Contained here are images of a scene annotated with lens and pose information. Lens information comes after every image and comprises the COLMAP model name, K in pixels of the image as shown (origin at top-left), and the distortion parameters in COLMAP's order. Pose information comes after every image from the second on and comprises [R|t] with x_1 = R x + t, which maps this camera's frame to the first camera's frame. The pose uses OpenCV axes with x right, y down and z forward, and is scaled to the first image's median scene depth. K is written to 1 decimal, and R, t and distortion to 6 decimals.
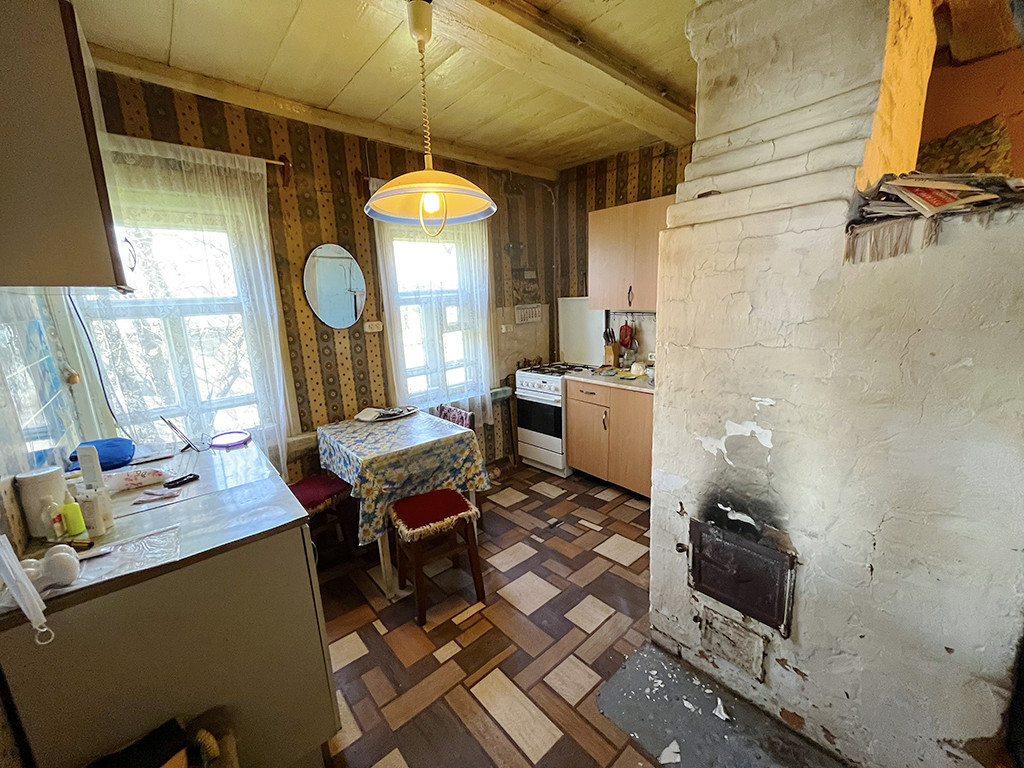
lens RADIAL K [[410.6, 0, 510.0], [0, 410.6, 383.4], [0, 0, 1]] dist [-0.002711, 0.000977]
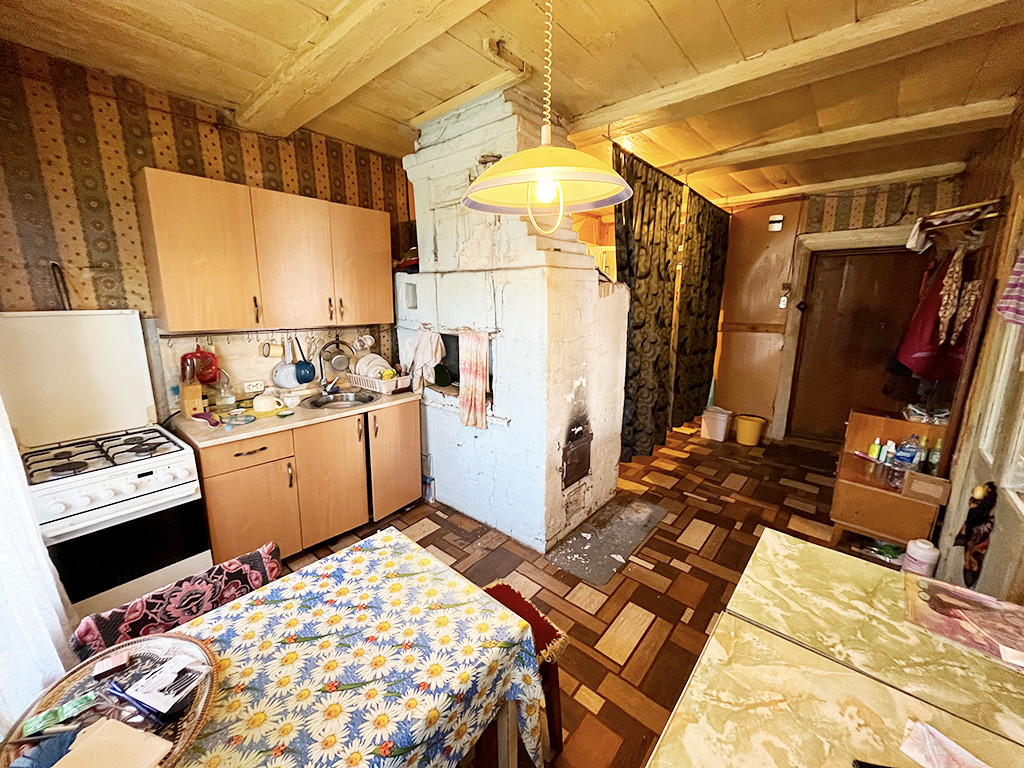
lens RADIAL K [[410.6, 0, 508.6], [0, 410.6, 385.4], [0, 0, 1]] dist [-0.002711, 0.000977]
pose [[-0.147627, -0.172902, 0.973813, -0.733978], [0.201803, 0.958622, 0.200798, -0.190418], [-0.968236, 0.226161, -0.106627, 0.916834]]
